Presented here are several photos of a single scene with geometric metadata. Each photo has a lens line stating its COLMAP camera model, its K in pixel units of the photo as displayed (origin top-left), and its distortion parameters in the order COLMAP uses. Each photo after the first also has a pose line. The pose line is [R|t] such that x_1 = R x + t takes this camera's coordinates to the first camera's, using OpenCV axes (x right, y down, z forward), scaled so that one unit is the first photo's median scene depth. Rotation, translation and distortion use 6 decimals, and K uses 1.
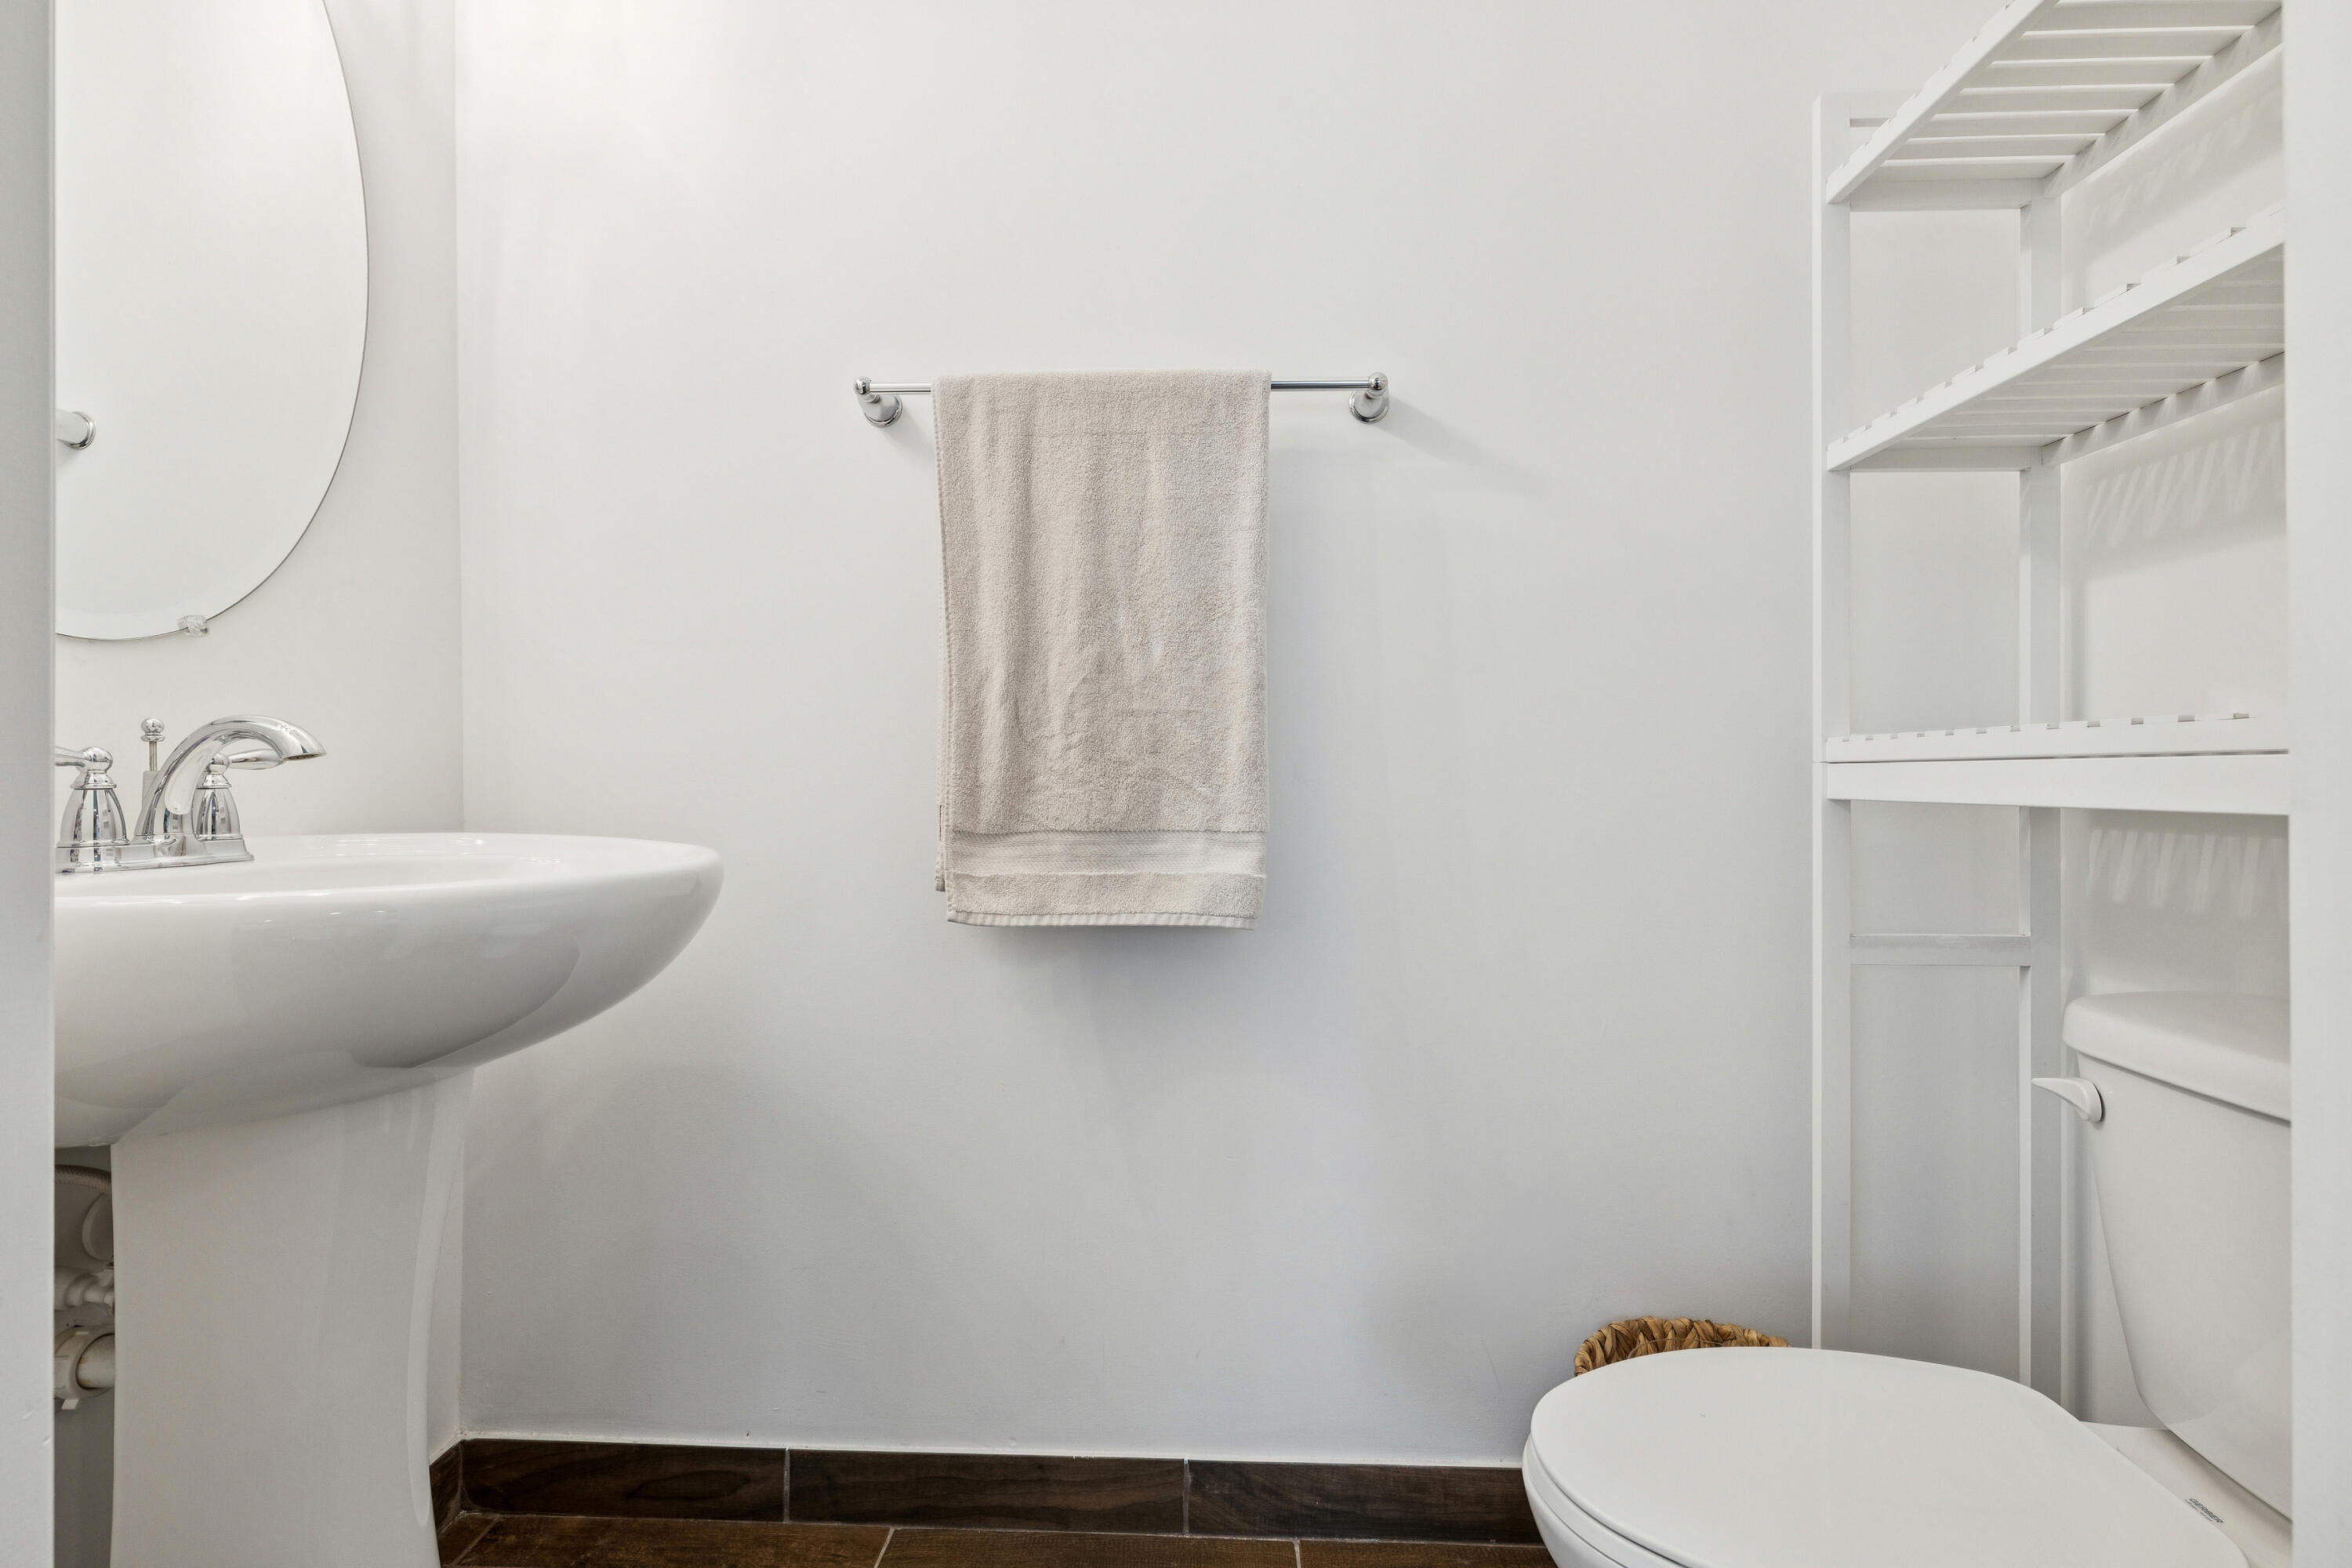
lens RADIAL K [[1075.6, 0, 1177.8], [0, 1075.6, 781.4], [0, 0, 1]] dist [0.005485, 0.000222]
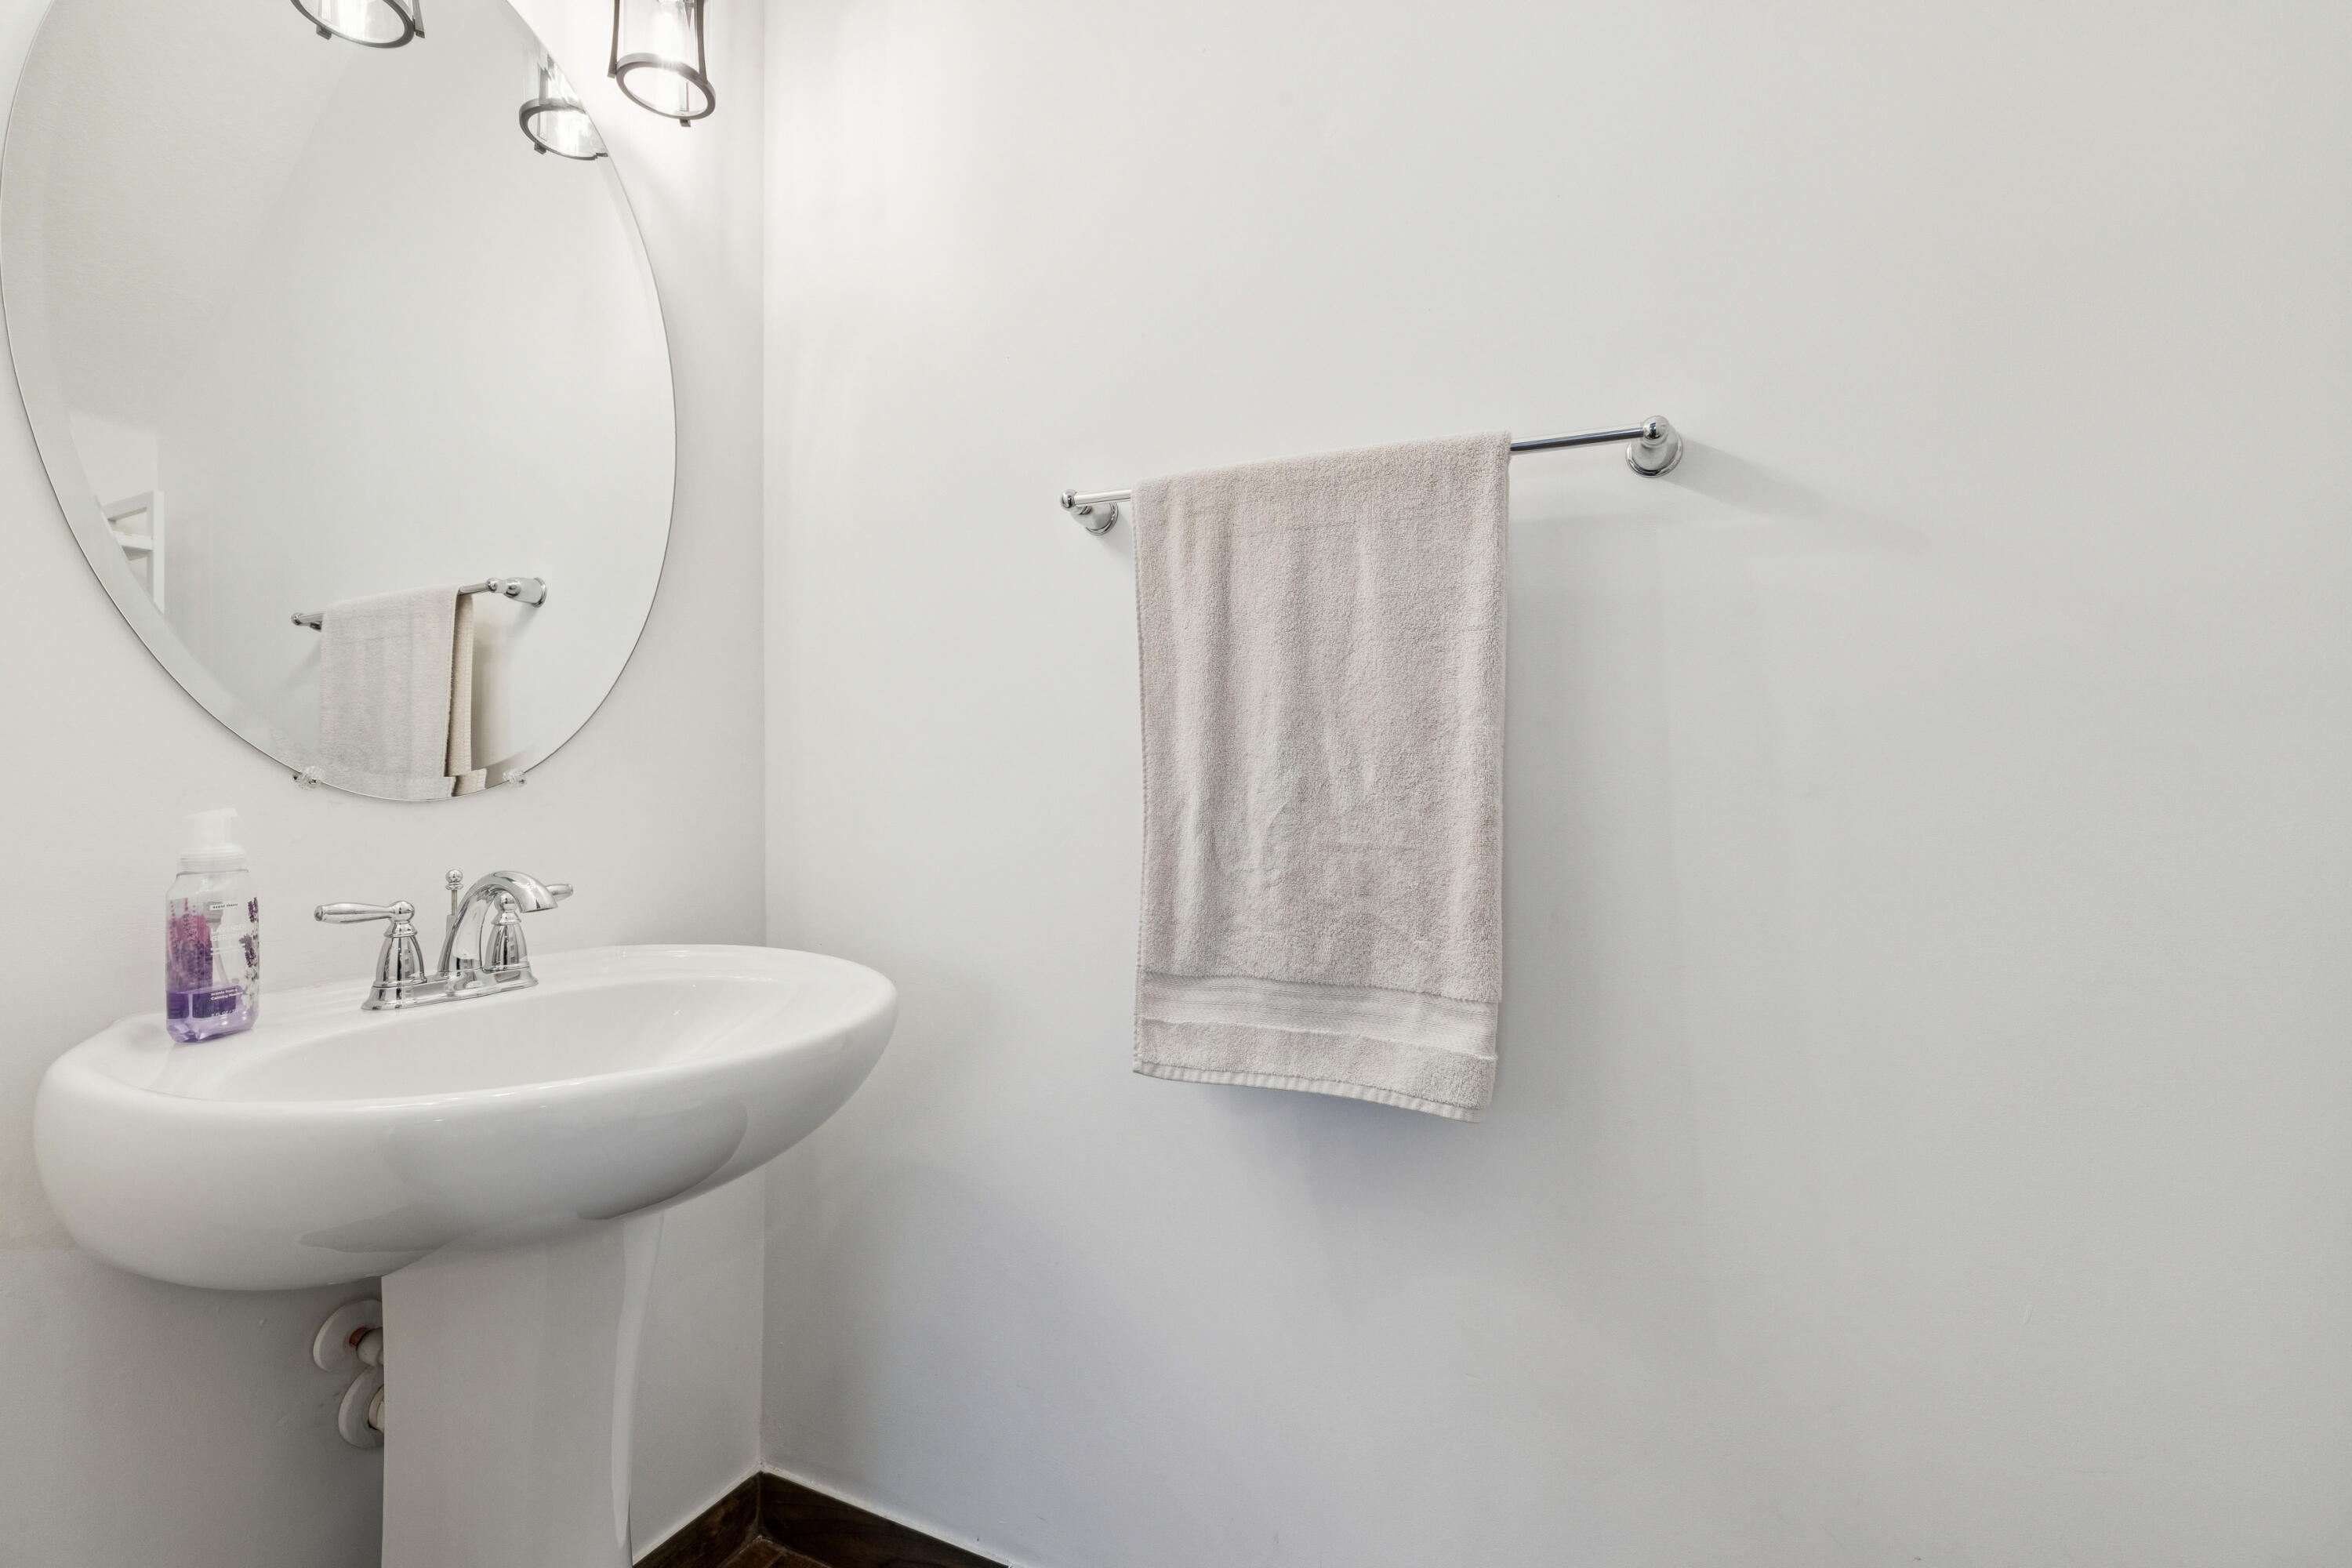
lens RADIAL K [[1020.1, 0, 1175.7], [0, 1020.1, 782.4], [0, 0, 1]] dist [0.001073, -0.000006]
pose [[0.926099, 0.003748, -0.377262, 0.145213], [-0.005455, 0.999979, -0.003458, -0.112887], [0.377241, 0.005261, 0.926100, 0.194768]]
